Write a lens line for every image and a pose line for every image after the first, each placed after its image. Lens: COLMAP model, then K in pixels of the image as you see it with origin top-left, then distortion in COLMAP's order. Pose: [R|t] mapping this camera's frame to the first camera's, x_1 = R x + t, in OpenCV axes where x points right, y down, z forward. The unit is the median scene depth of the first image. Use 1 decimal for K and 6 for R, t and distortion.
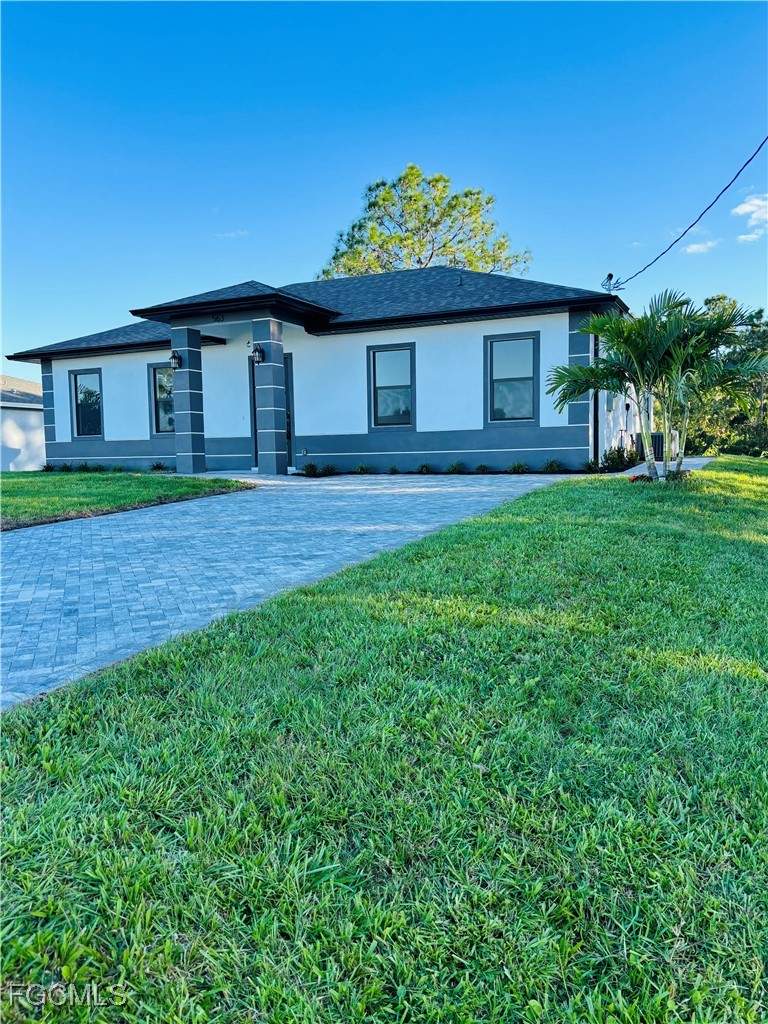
lens RADIAL K [[783.8, 0, 384.0], [0, 783.8, 512.0], [0, 0, 1]] dist [0.089923, -0.003619]
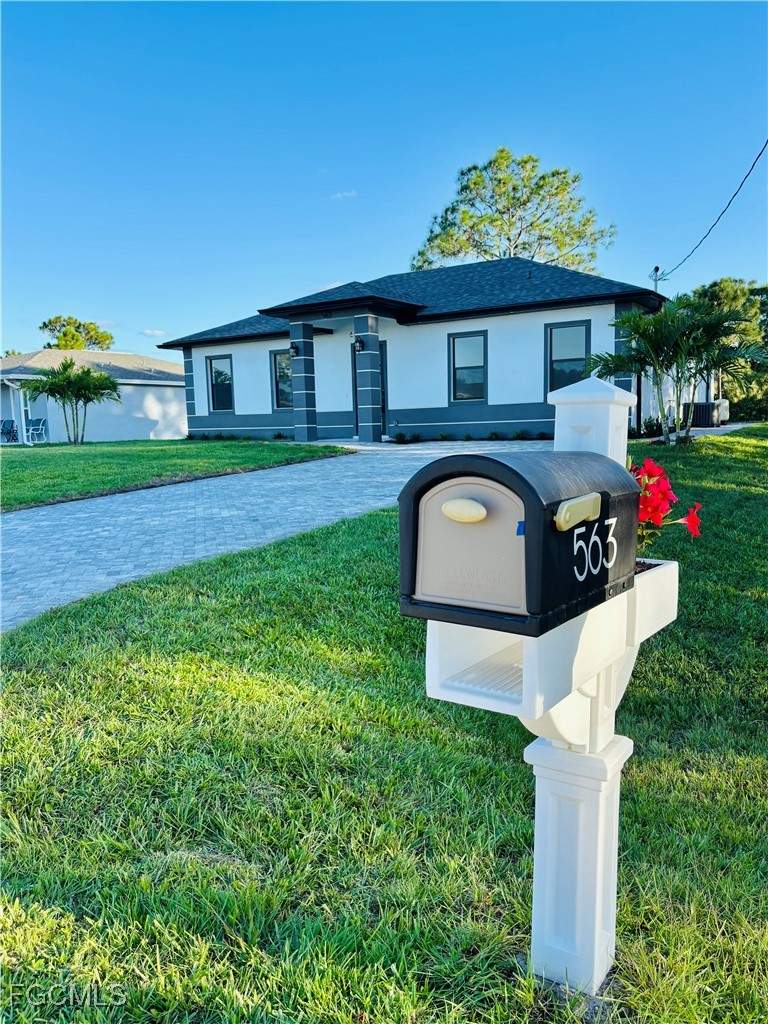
lens RADIAL K [[783.8, 0, 384.0], [0, 783.8, 512.0], [0, 0, 1]] dist [0.089923, -0.003619]
pose [[0.991776, 0.004906, -0.127894, 0.036978], [0.000729, 0.999033, 0.043972, 0.008468], [0.127986, -0.043704, 0.990813, -0.217998]]
